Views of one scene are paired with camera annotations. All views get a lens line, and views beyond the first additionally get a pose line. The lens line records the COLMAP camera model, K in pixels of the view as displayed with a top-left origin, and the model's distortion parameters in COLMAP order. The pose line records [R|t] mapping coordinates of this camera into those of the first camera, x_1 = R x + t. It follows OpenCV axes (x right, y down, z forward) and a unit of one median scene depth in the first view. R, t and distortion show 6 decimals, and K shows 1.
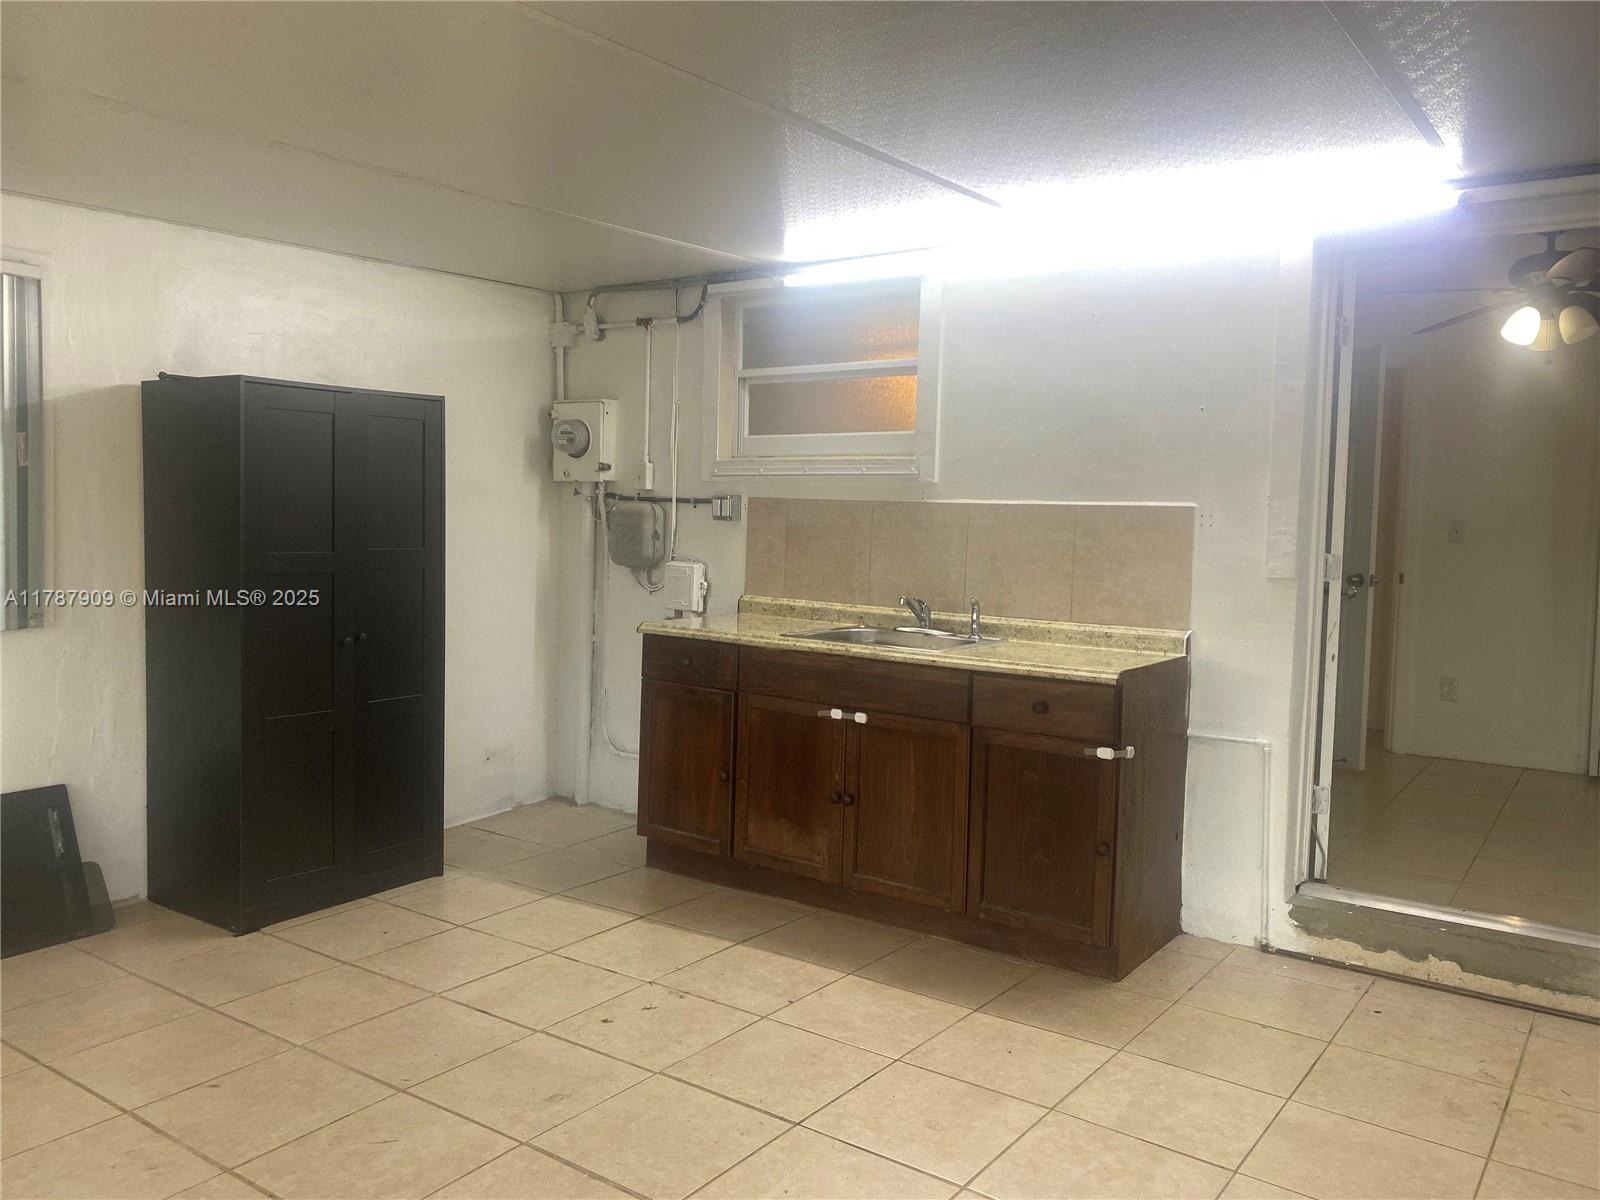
lens RADIAL K [[1223.8, 0, 794.2], [0, 1223.8, 594.5], [0, 0, 1]] dist [0.054503, -0.067486]
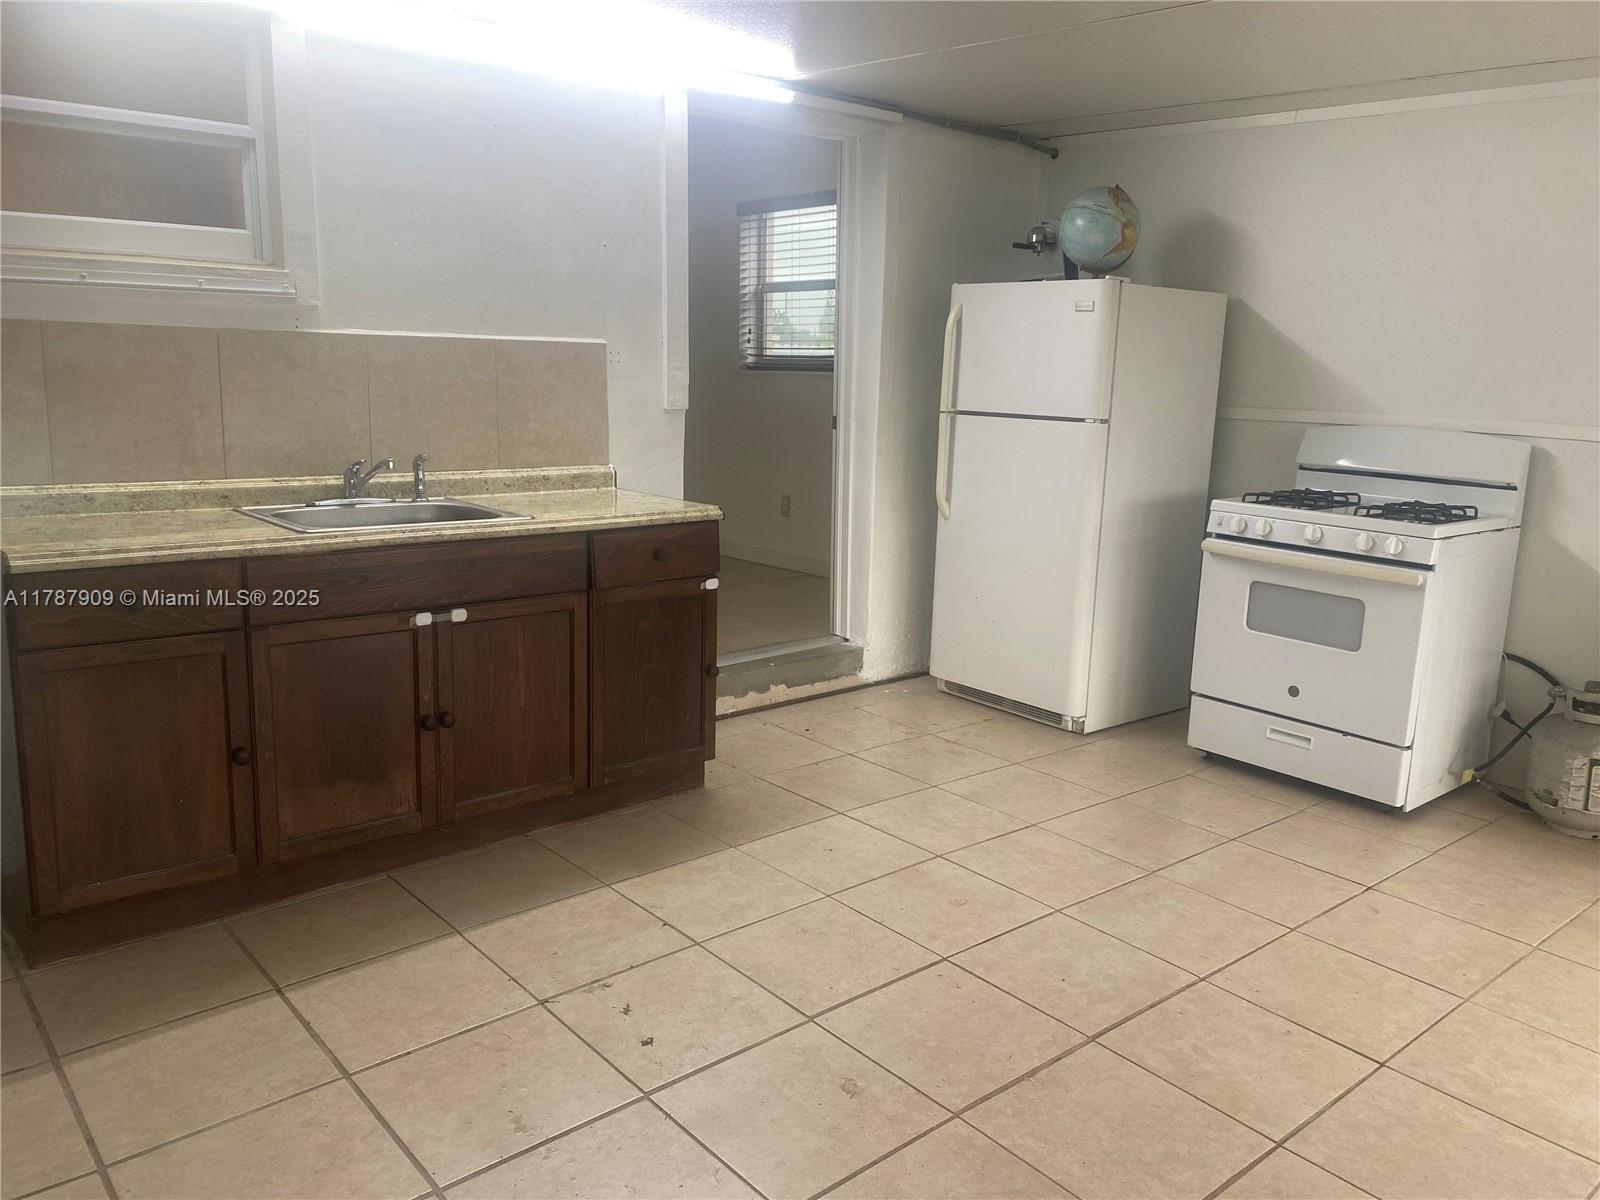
lens RADIAL K [[1223.8, 0, 794.5], [0, 1223.8, 599.1], [0, 0, 1]] dist [0.054503, -0.067486]
pose [[0.231637, -0.207784, 0.950353, -0.660227], [0.043564, 0.978158, 0.203245, -0.063626], [-0.971826, -0.005678, 0.235630, 0.598839]]
